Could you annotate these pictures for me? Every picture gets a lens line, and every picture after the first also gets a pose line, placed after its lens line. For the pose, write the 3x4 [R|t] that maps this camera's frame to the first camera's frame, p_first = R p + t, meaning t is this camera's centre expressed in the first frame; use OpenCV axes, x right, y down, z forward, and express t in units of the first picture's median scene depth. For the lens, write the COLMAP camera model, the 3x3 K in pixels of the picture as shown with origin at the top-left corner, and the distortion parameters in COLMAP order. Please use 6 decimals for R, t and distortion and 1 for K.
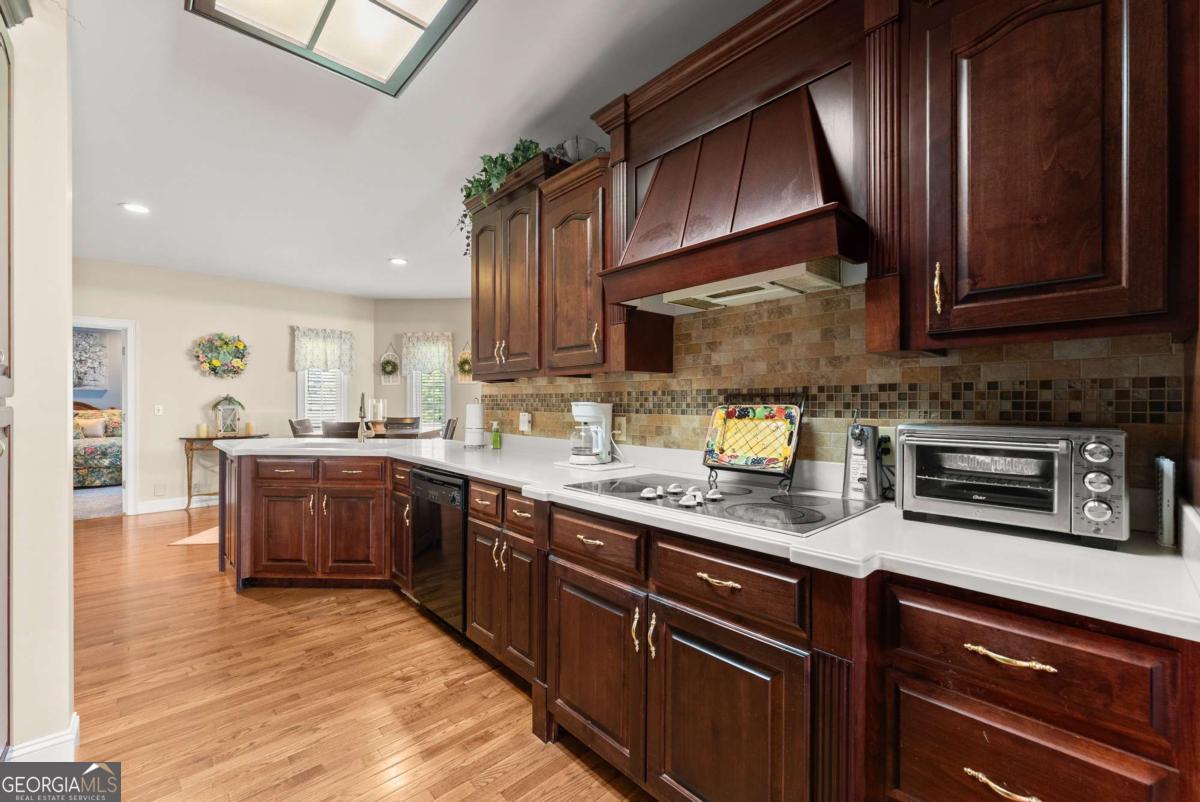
lens RADIAL K [[486.5, 0, 603.8], [0, 486.5, 396.5], [0, 0, 1]] dist [-0.001755, 0.000035]
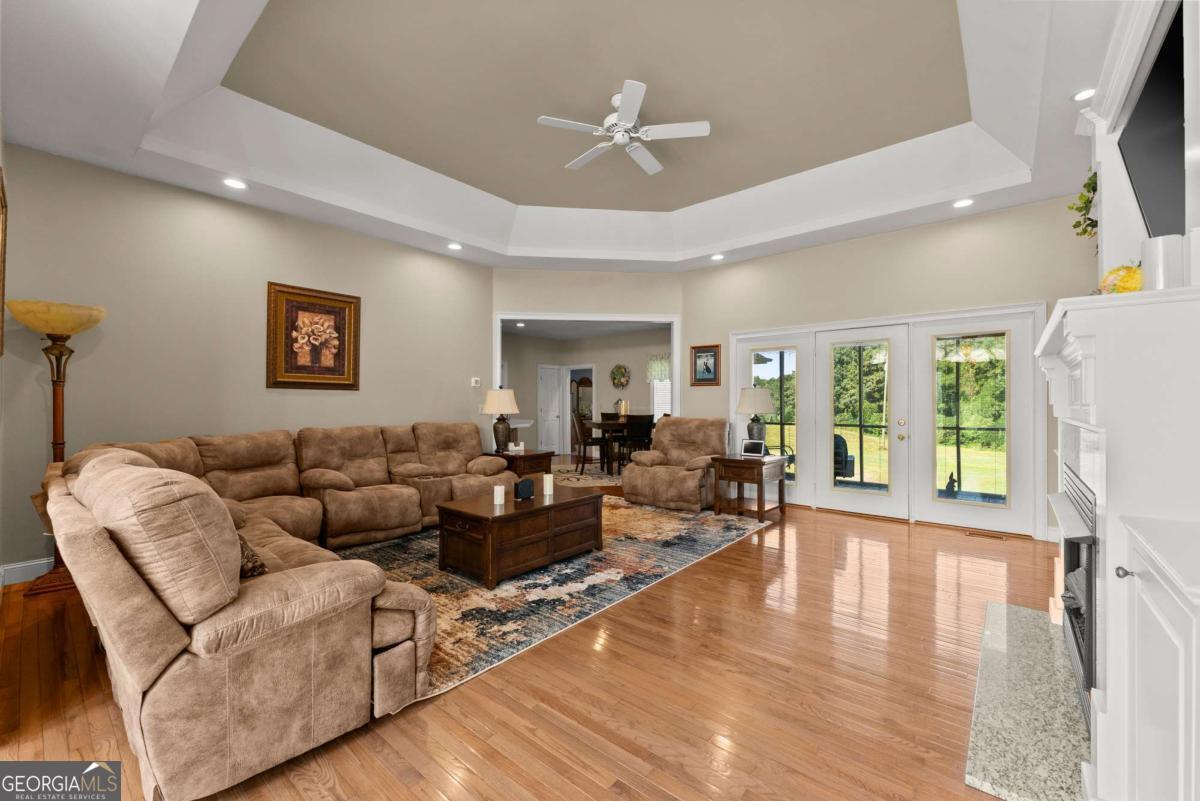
lens RADIAL K [[483.3, 0, 601.9], [0, 483.3, 403.9], [0, 0, 1]] dist [-0.003260, 0.000069]
pose [[0.113710, 0.002270, -0.993511, 0.974257], [0.013401, 0.999903, 0.003818, 0.007852], [0.993424, -0.013748, 0.113668, 0.731617]]
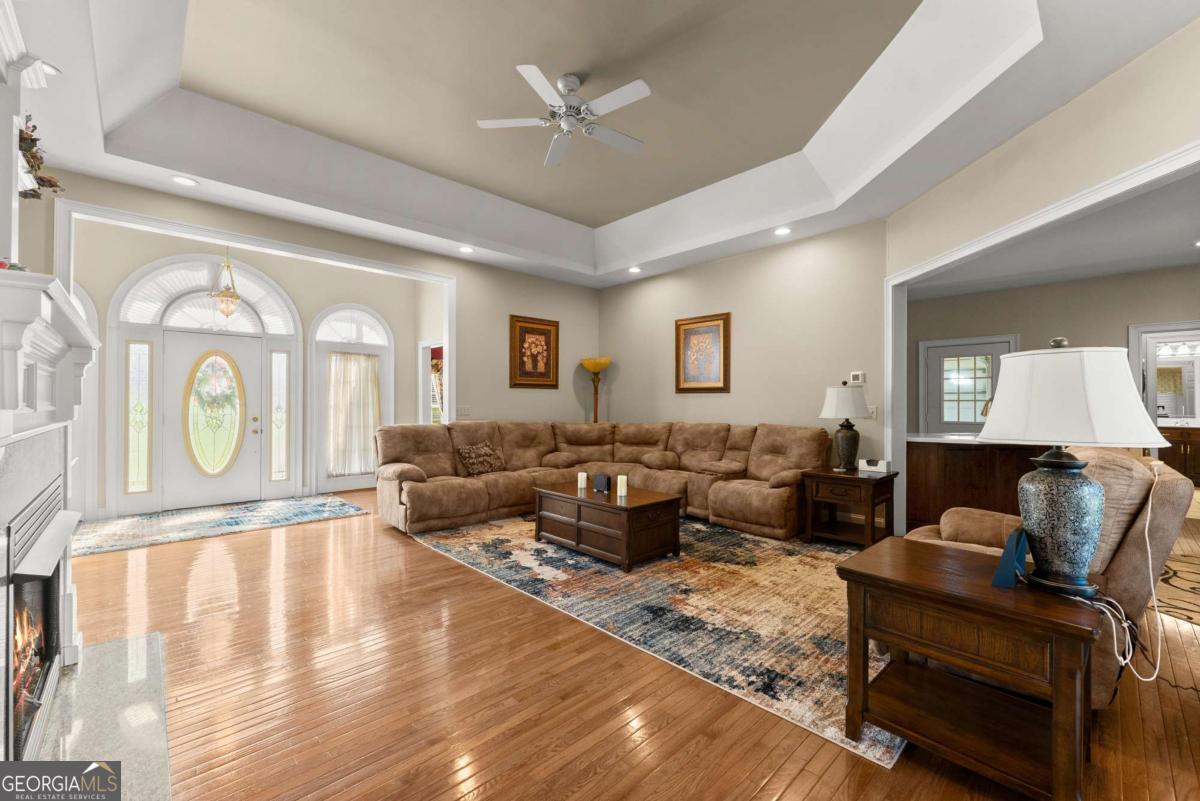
lens RADIAL K [[486.5, 0, 603.8], [0, 486.5, 396.0], [0, 0, 1]] dist [-0.001755, 0.000035]
pose [[-0.999939, -0.002496, -0.010758, 0.338435], [-0.002207, 0.999640, -0.026744, 0.014878], [0.010820, -0.026718, -0.999584, 1.404537]]
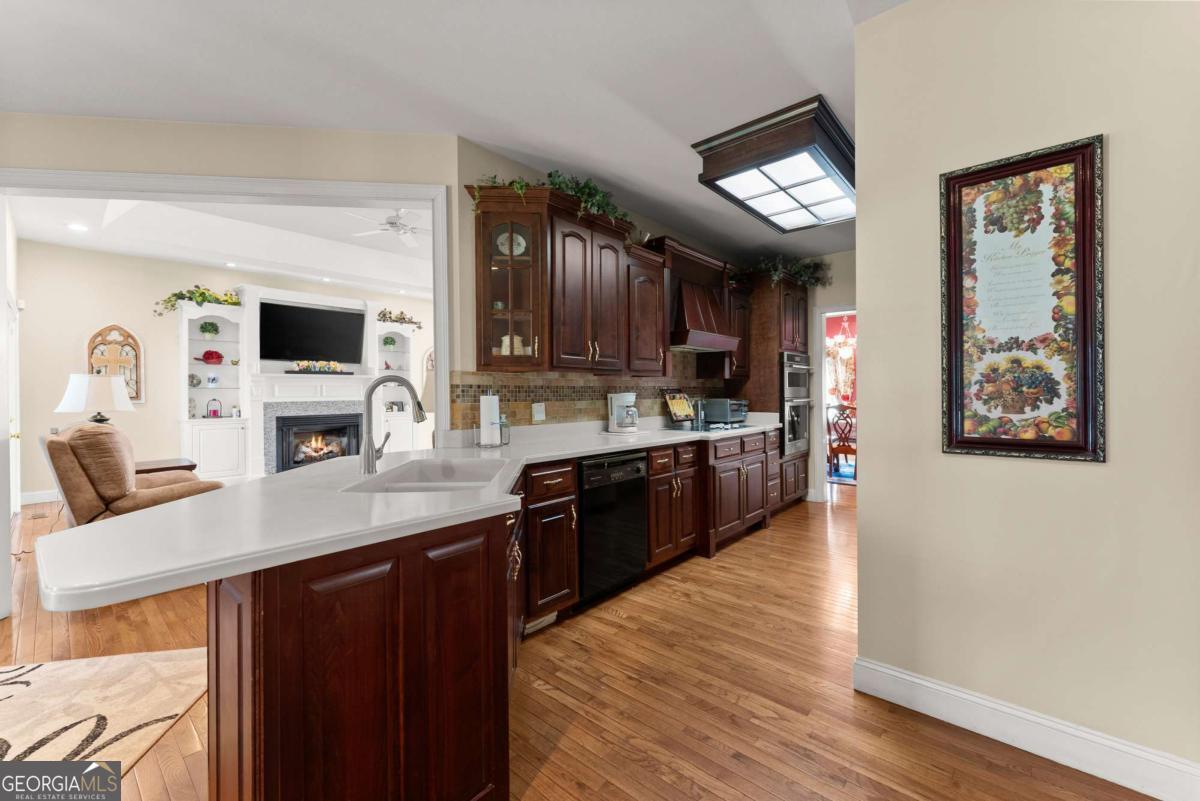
lens RADIAL K [[486.5, 0, 603.8], [0, 486.5, 396.0], [0, 0, 1]] dist [-0.001755, 0.000035]
pose [[-0.103814, -0.004678, 0.994586, -0.649302], [-0.006151, 0.999973, 0.004061, 0.006585], [-0.994578, -0.005696, -0.103840, 0.514324]]
